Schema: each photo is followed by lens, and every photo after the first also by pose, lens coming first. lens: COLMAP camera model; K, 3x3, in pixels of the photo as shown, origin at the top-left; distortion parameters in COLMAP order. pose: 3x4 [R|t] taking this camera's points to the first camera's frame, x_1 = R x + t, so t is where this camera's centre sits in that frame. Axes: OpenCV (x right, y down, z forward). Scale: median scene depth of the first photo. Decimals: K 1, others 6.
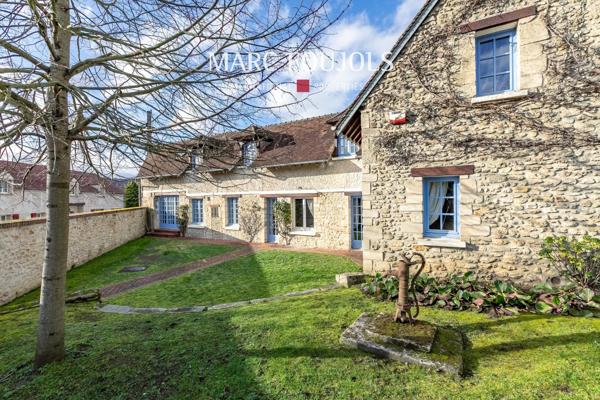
lens RADIAL K [[266.3, 0, 301.1], [0, 266.3, 196.5], [0, 0, 1]] dist [0.021471, -0.013606]
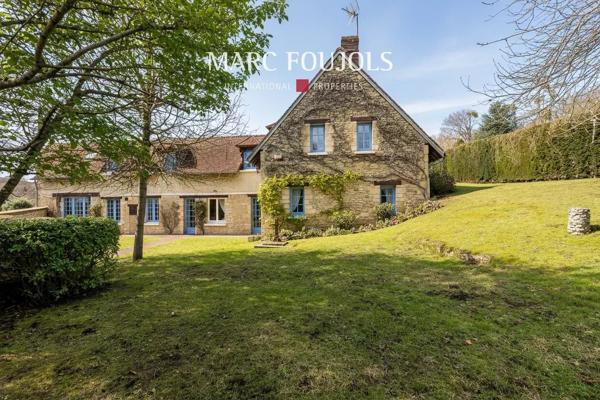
lens RADIAL K [[266.3, 0, 301.1], [0, 266.3, 196.5], [0, 0, 1]] dist [0.021471, -0.013606]
pose [[0.924936, 0.008131, 0.380035, -0.117009], [-0.002356, 0.999875, -0.015658, 0.016945], [-0.380115, 0.013587, 0.924839, -0.450302]]
